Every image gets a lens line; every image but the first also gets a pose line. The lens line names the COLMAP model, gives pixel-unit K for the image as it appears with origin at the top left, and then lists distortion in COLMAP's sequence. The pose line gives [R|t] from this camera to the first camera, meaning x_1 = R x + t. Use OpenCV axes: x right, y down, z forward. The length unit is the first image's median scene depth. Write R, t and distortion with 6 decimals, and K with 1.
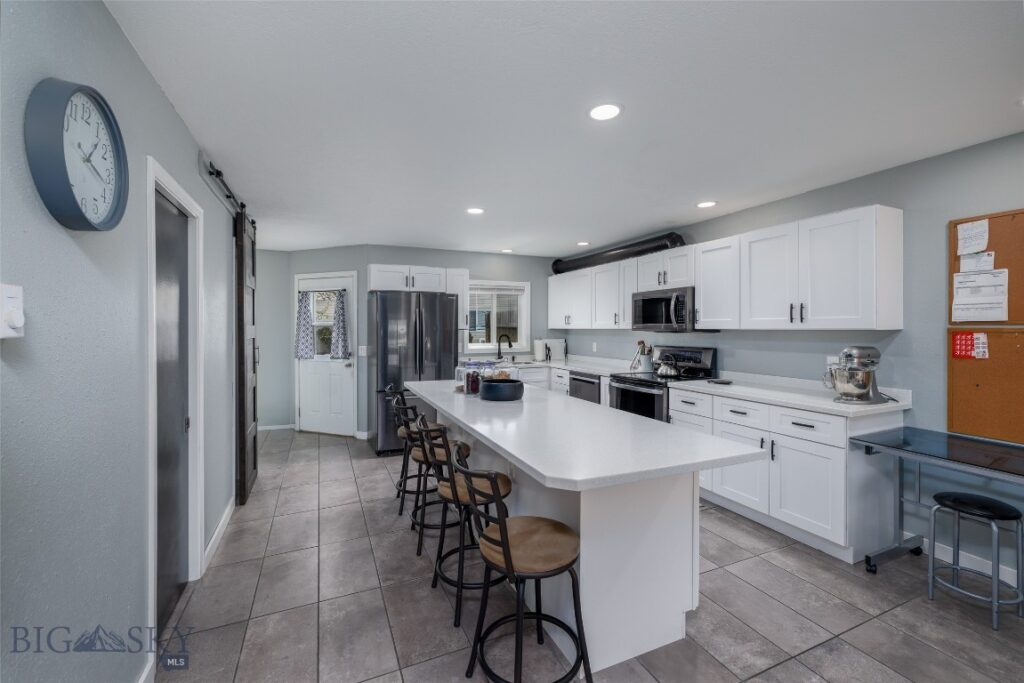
lens RADIAL K [[440.0, 0, 524.4], [0, 440.0, 328.0], [0, 0, 1]] dist [-0.002196, -0.000118]
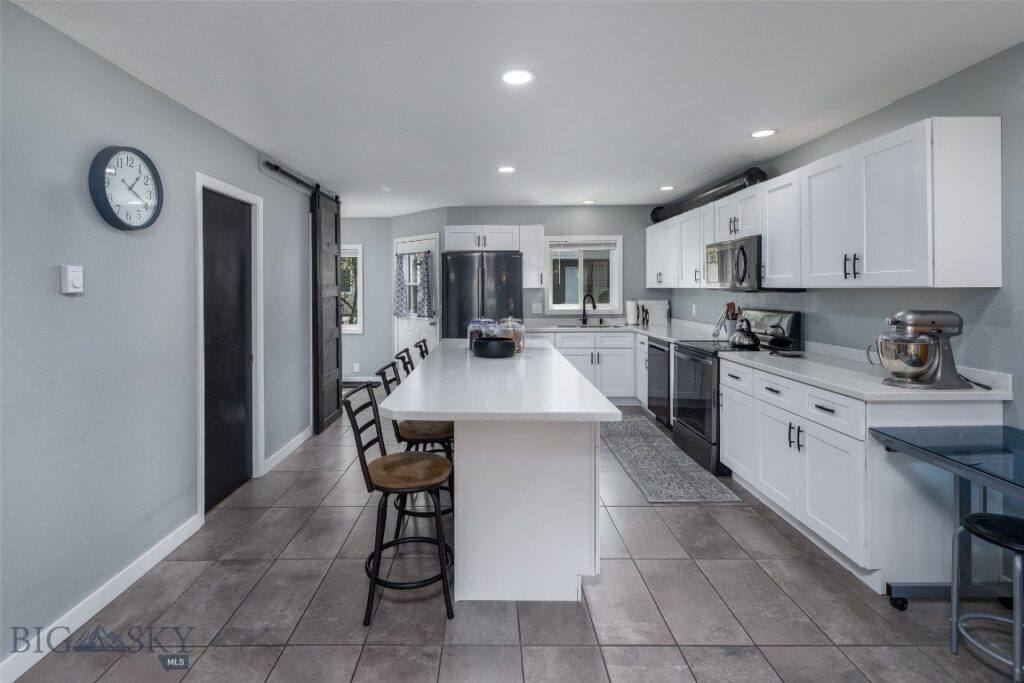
lens RADIAL K [[513.5, 0, 491.1], [0, 513.5, 287.8], [0, 0, 1]] dist [-0.007613, 0.002841]
pose [[0.904677, -0.002884, -0.426089, 0.330760], [0.002733, 0.999996, -0.000967, 0.002171], [0.426090, -0.000290, 0.904681, -0.059466]]
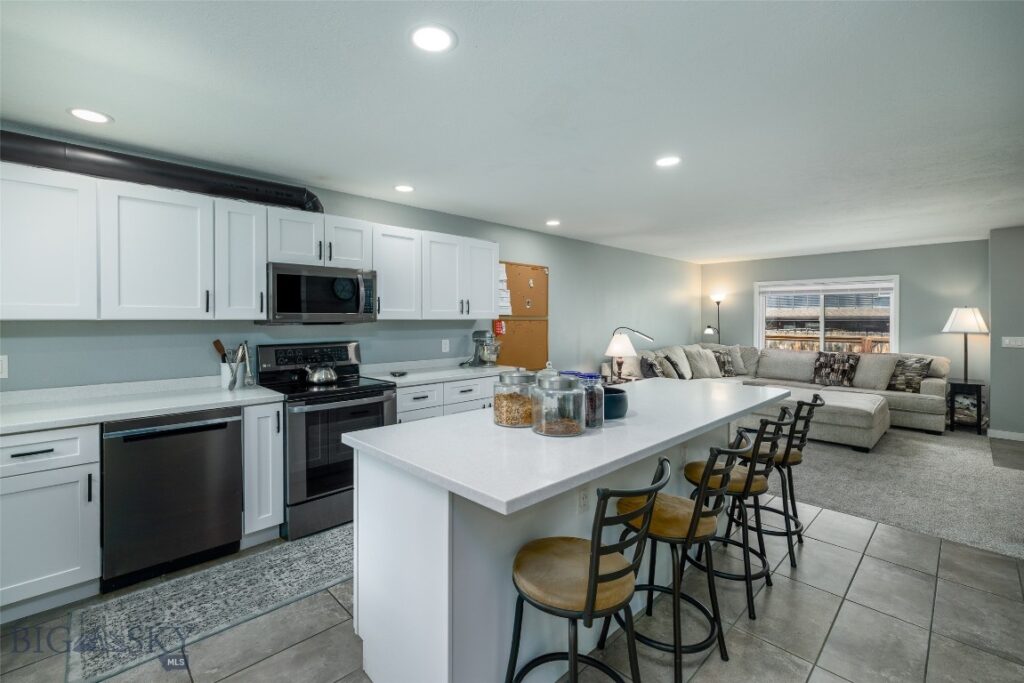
lens RADIAL K [[440.0, 0, 488.7], [0, 440.0, 320.5], [0, 0, 1]] dist [-0.002196, -0.000118]
pose [[-0.306487, -0.002429, 0.951872, -0.504624], [0.000708, 0.999996, 0.002780, 0.002160], [-0.951875, 0.001526, -0.306484, 1.023214]]
